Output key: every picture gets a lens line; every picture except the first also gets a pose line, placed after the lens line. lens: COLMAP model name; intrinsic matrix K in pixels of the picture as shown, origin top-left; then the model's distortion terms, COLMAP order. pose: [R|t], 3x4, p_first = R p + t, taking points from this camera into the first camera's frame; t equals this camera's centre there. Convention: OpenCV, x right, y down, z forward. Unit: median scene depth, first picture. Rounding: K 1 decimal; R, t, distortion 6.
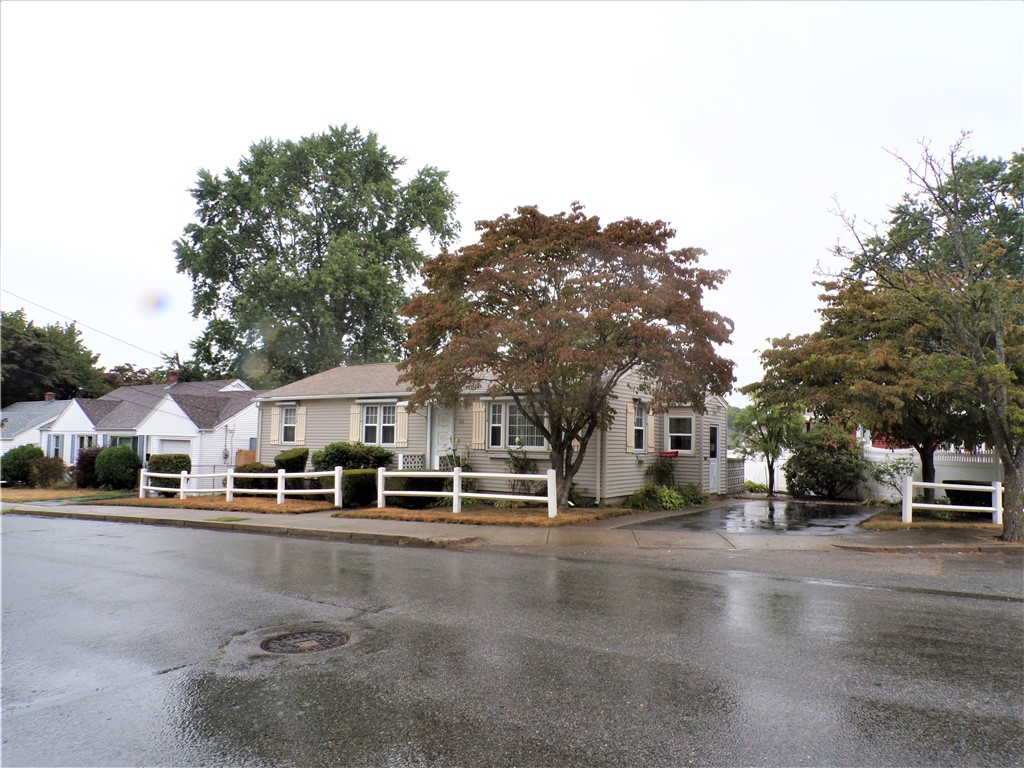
lens RADIAL K [[722.8, 0, 497.0], [0, 722.8, 386.5], [0, 0, 1]] dist [-0.006104, -0.001249]
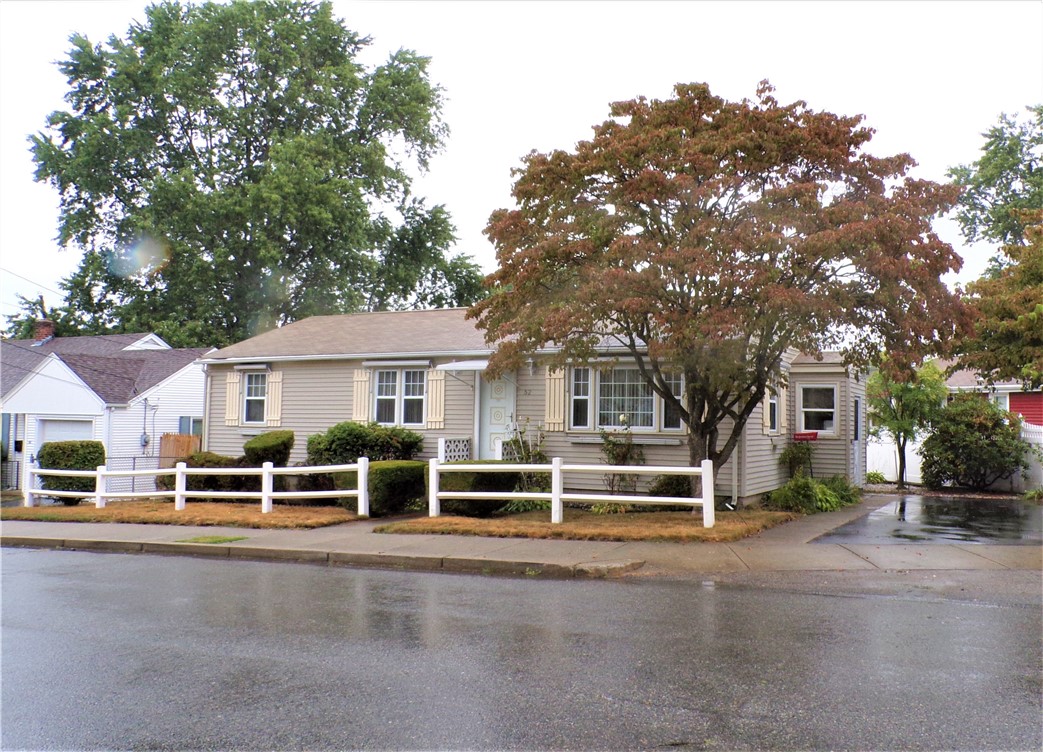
lens RADIAL K [[917.7, 0, 580.0], [0, 917.7, 359.0], [0, 0, 1]] dist [-0.009323, 0.027488]
pose [[0.988642, 0.004937, 0.150208, -0.122905], [-0.006561, 0.999925, 0.010315, 0.005056], [-0.150146, -0.011183, 0.988601, 0.086761]]
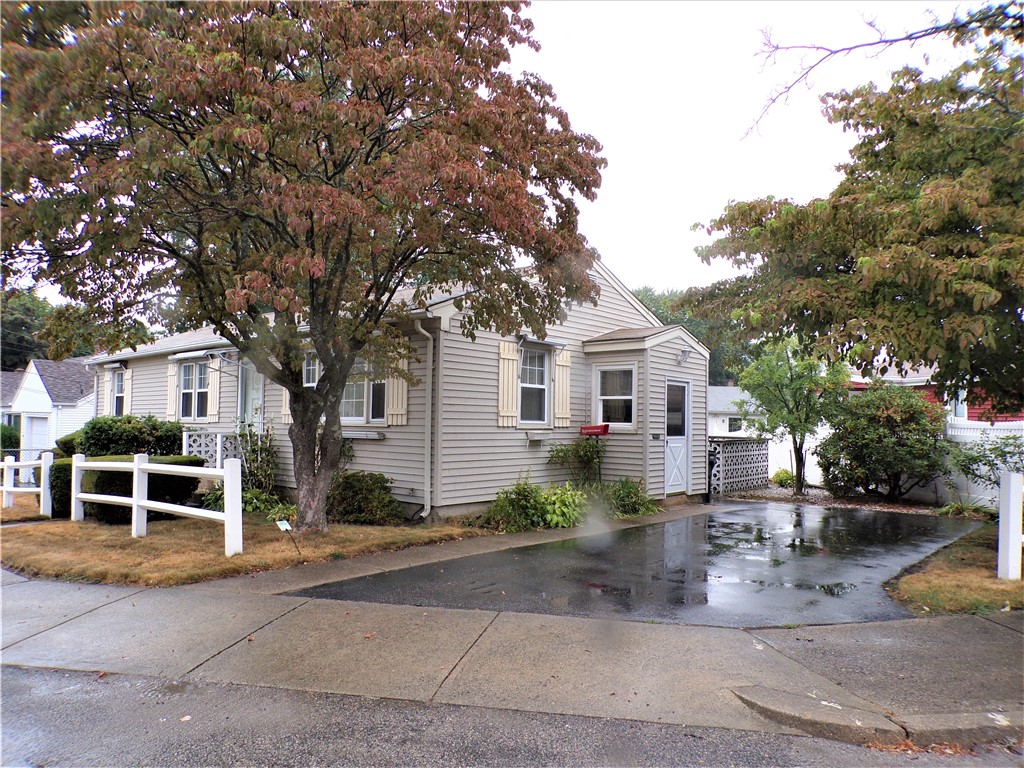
lens RADIAL K [[709.3, 0, 514.8], [0, 709.3, 394.9], [0, 0, 1]] dist [0.001936, 0.006688]
pose [[0.993394, -0.010069, -0.114310, 0.216602], [0.013843, 0.999383, 0.032275, 0.039897], [0.113914, -0.033644, 0.992921, 0.364748]]
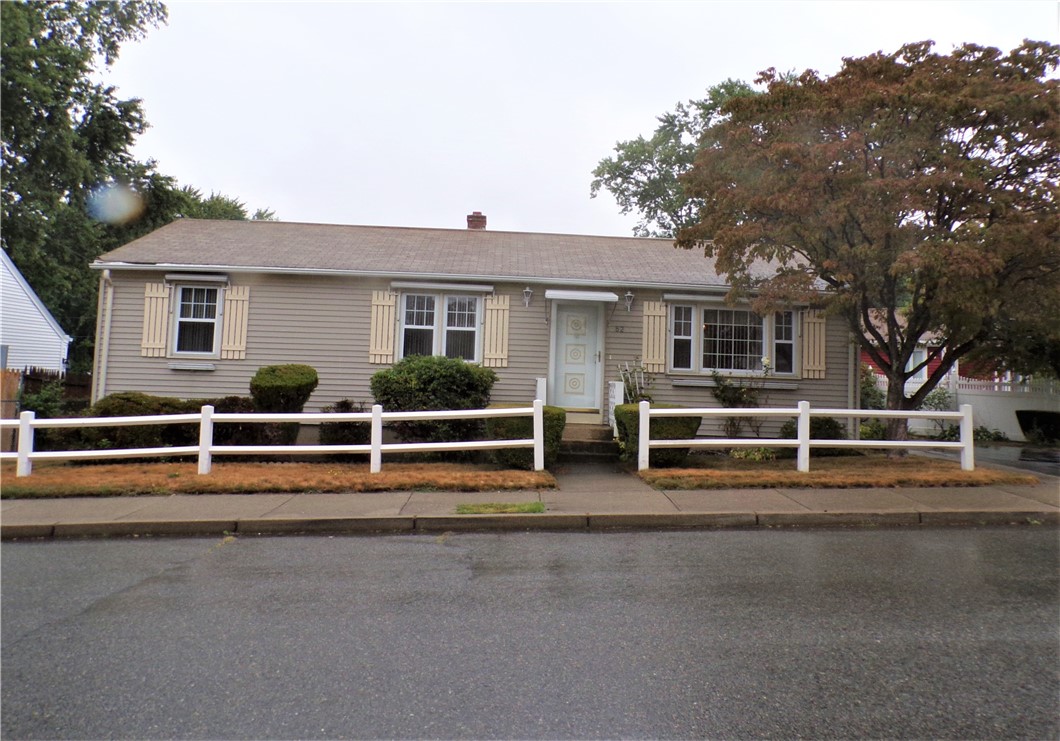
lens RADIAL K [[903.5, 0, 556.0], [0, 903.5, 305.9], [0, 0, 1]] dist [0.026092, -0.000262]
pose [[0.778304, 0.061090, 0.624909, -0.548609], [-0.068048, 0.997600, -0.012772, 0.038047], [-0.624190, -0.032584, 0.780593, 0.369679]]
